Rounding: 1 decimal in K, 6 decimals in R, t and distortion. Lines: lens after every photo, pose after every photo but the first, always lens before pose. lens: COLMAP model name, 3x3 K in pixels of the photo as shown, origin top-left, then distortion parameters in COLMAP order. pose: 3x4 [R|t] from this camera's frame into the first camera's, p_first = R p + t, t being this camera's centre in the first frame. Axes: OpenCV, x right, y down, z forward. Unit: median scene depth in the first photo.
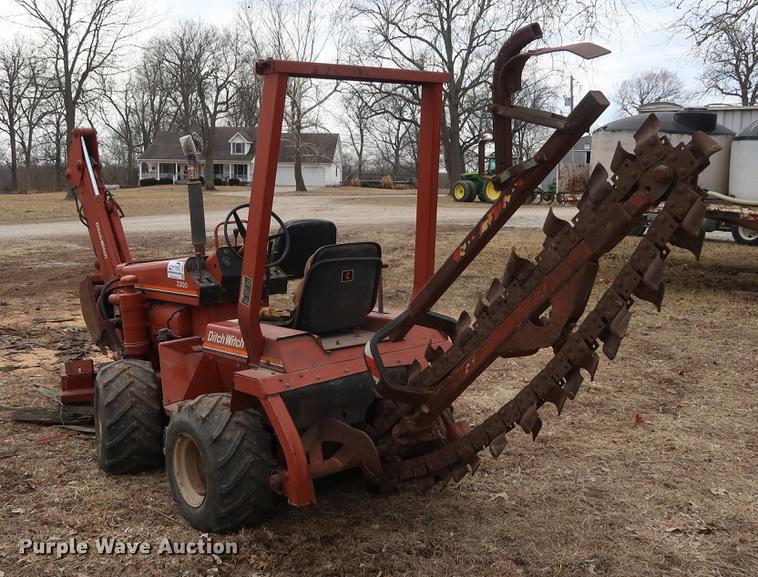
lens RADIAL K [[867.8, 0, 396.4], [0, 867.8, 324.1], [0, 0, 1]] dist [-0.024228, -0.001923]
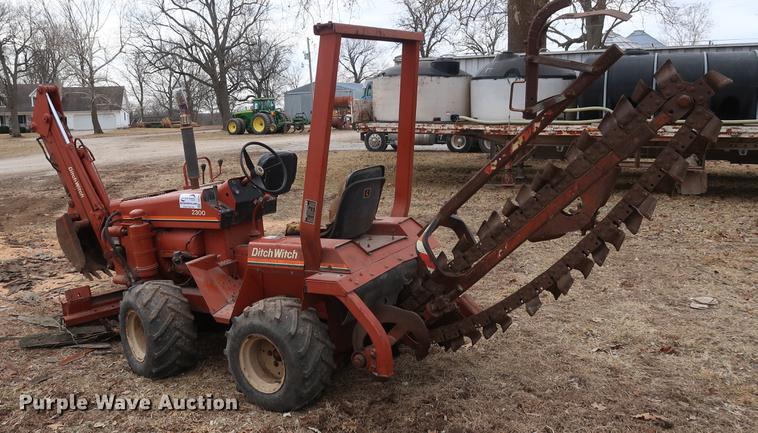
lens RADIAL K [[644.0, 0, 378.1], [0, 644.0, 229.0], [0, 0, 1]] dist [-0.026269, 0.006726]
pose [[0.947553, -0.100676, 0.303329, -0.109310], [0.097629, 0.994903, 0.025235, -0.008244], [-0.304323, 0.005702, 0.952552, 0.030830]]
